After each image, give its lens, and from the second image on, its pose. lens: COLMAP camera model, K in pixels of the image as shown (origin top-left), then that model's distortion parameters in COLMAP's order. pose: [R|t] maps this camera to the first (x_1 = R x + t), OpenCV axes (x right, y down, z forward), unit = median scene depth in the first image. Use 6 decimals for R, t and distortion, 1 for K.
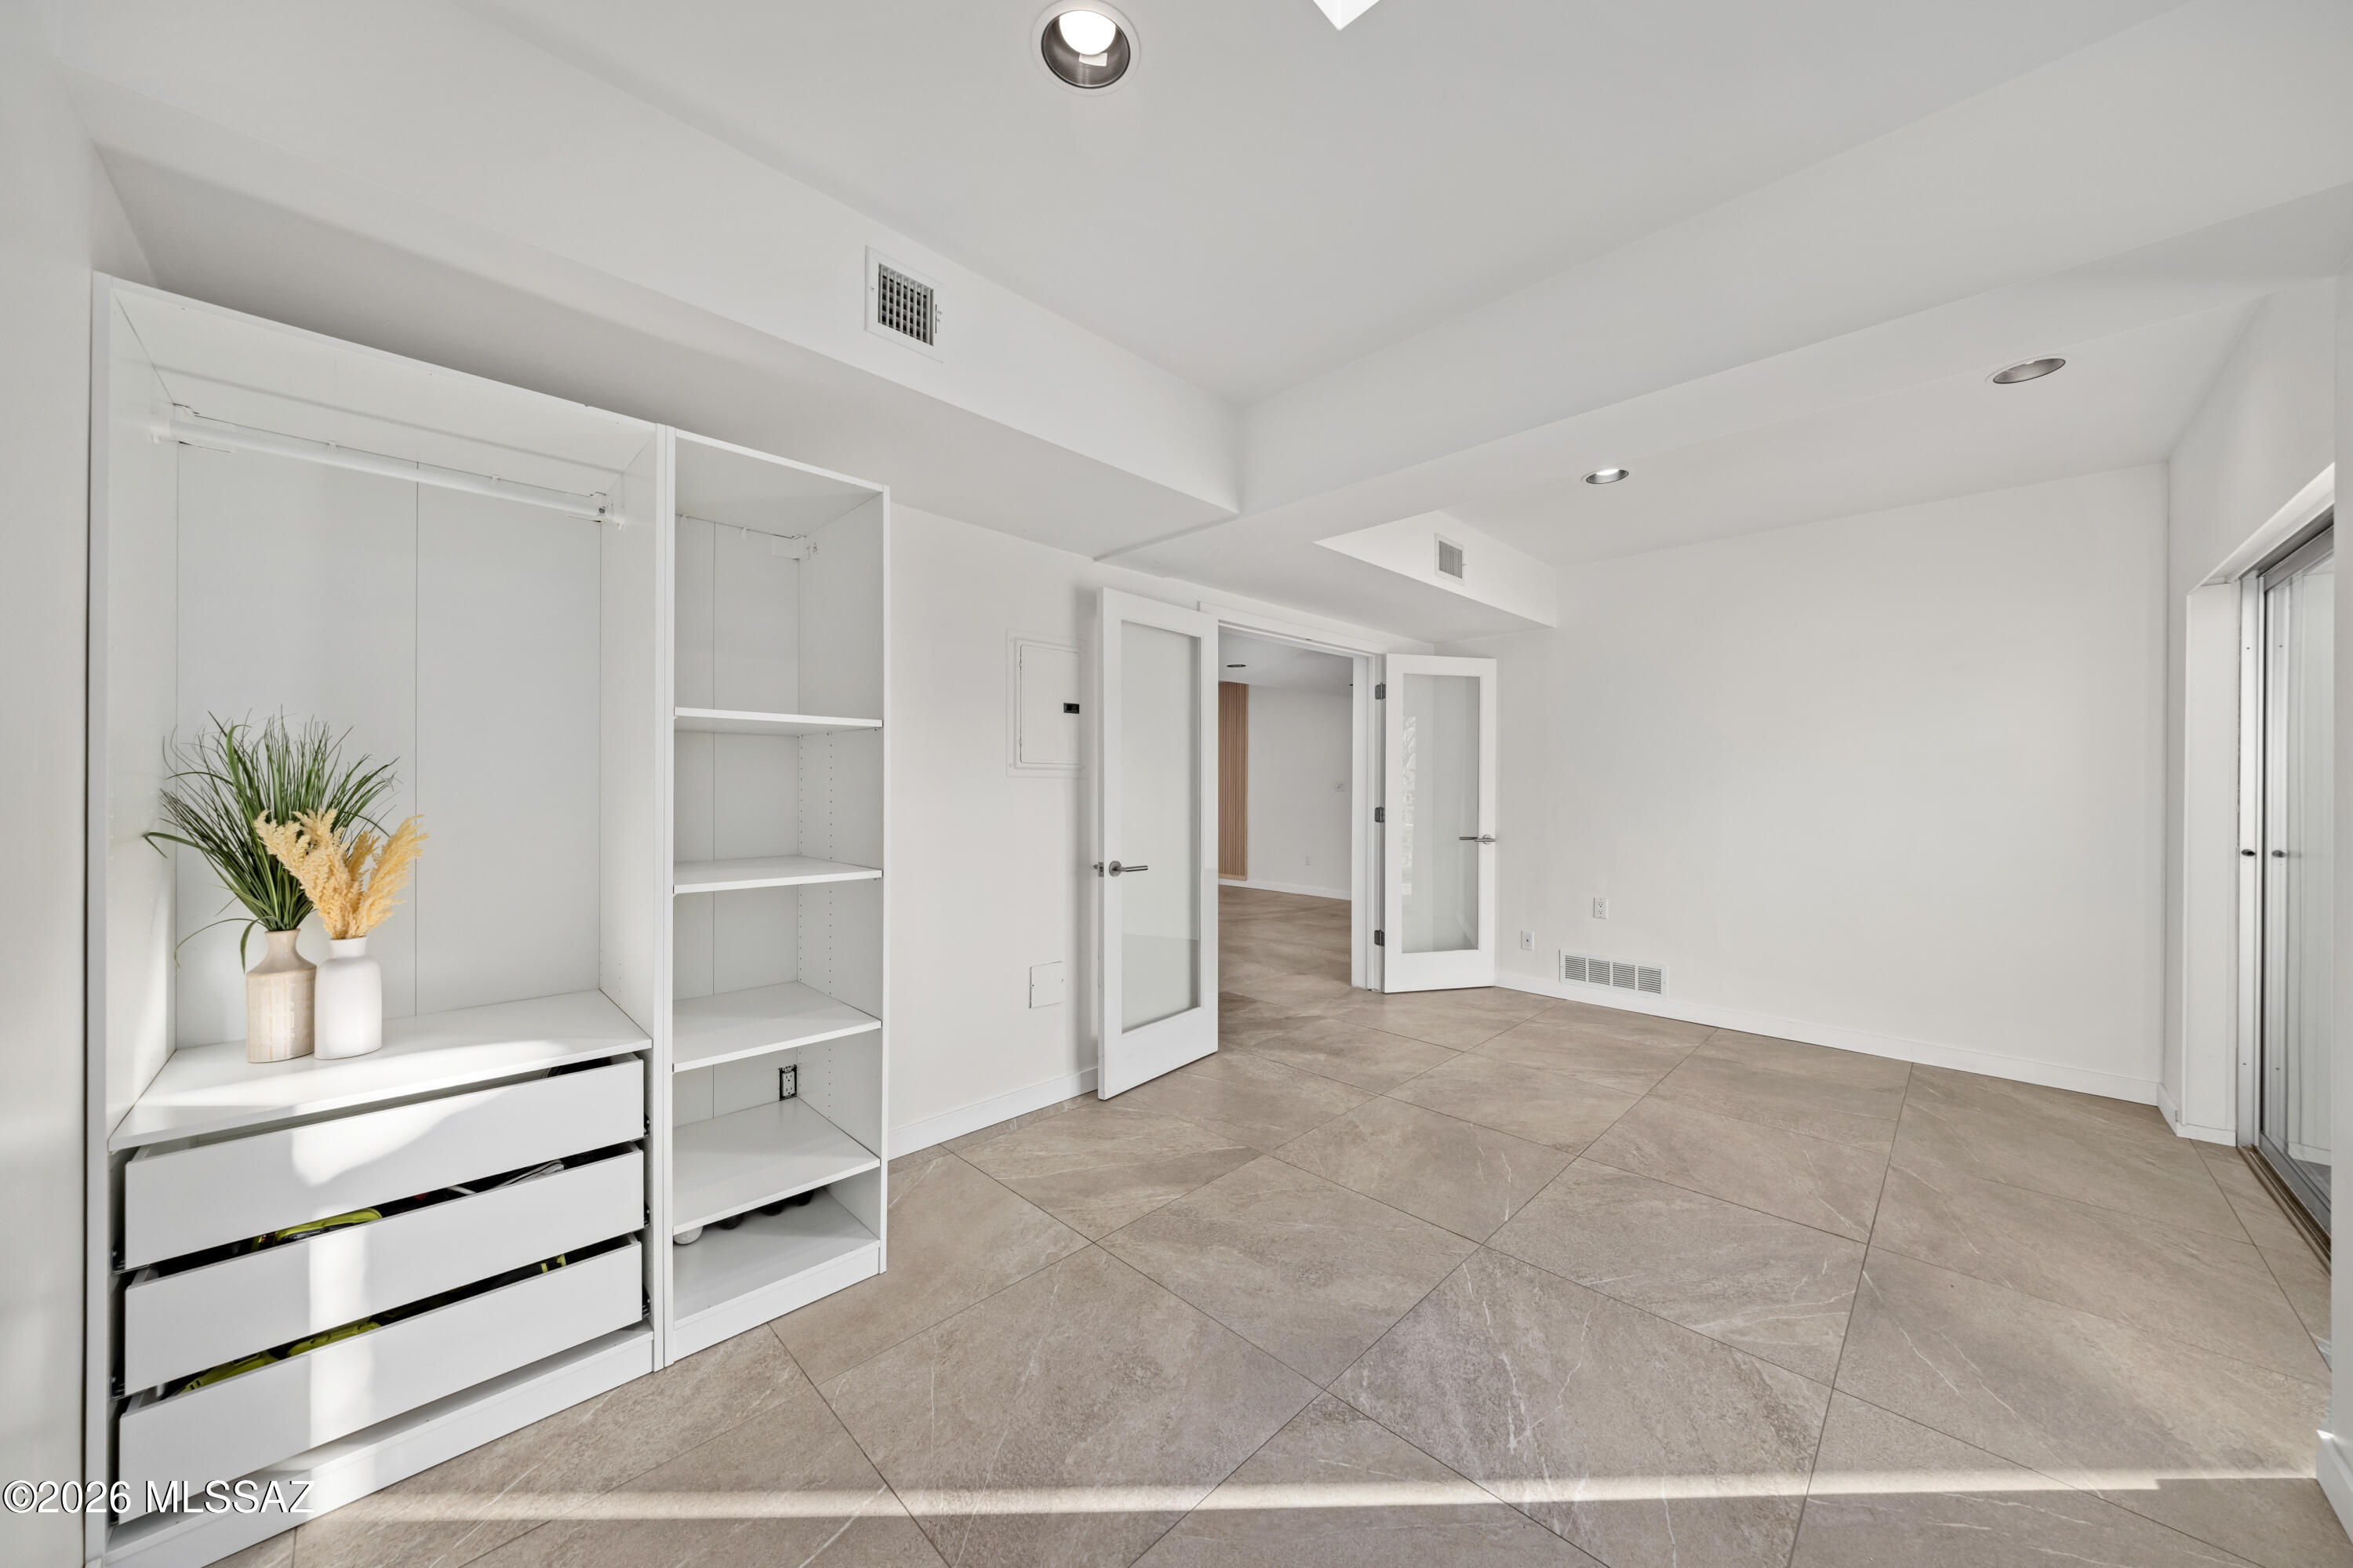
lens RADIAL K [[814.6, 0, 1164.9], [0, 814.6, 780.5], [0, 0, 1]] dist [-0.000158, 0.000000]
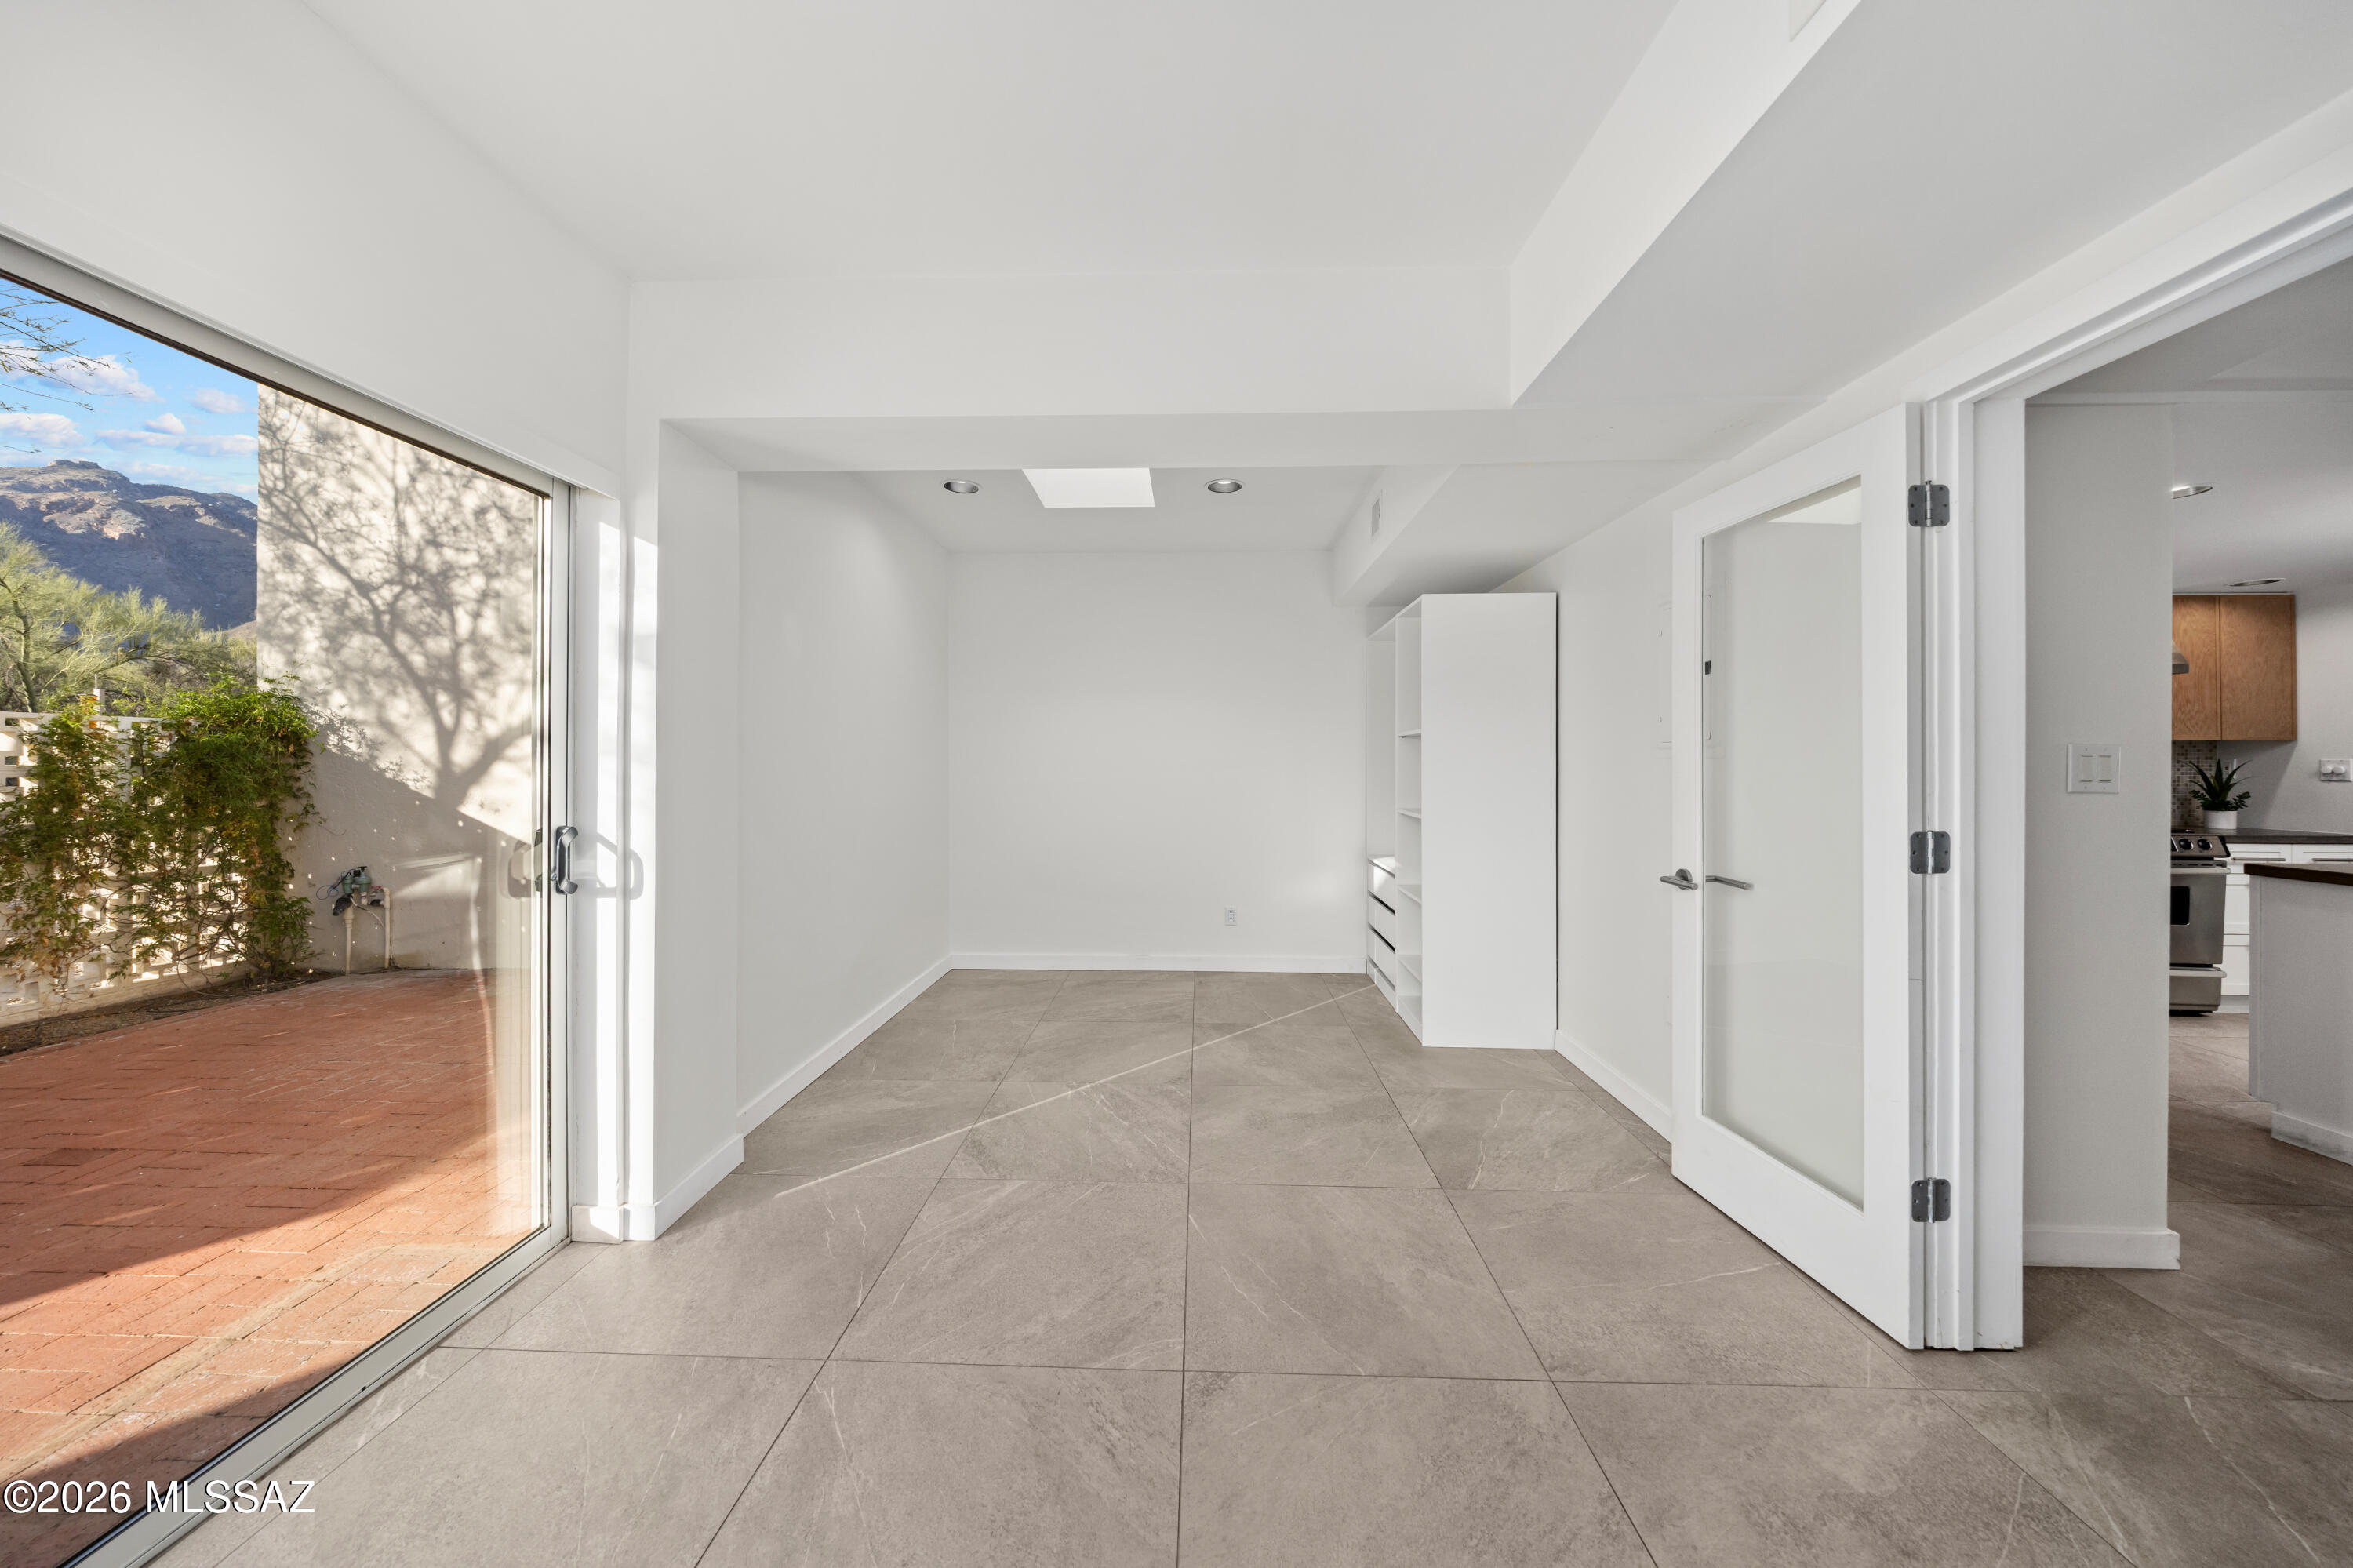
lens RADIAL K [[814.6, 0, 1172.0], [0, 814.6, 767.6], [0, 0, 1]] dist [-0.000158, 0.000000]
pose [[-0.731760, -0.006191, -0.681534, 1.258482], [-0.005466, 0.999980, -0.003214, 0.018009], [0.681540, 0.001373, -0.731779, 1.946654]]
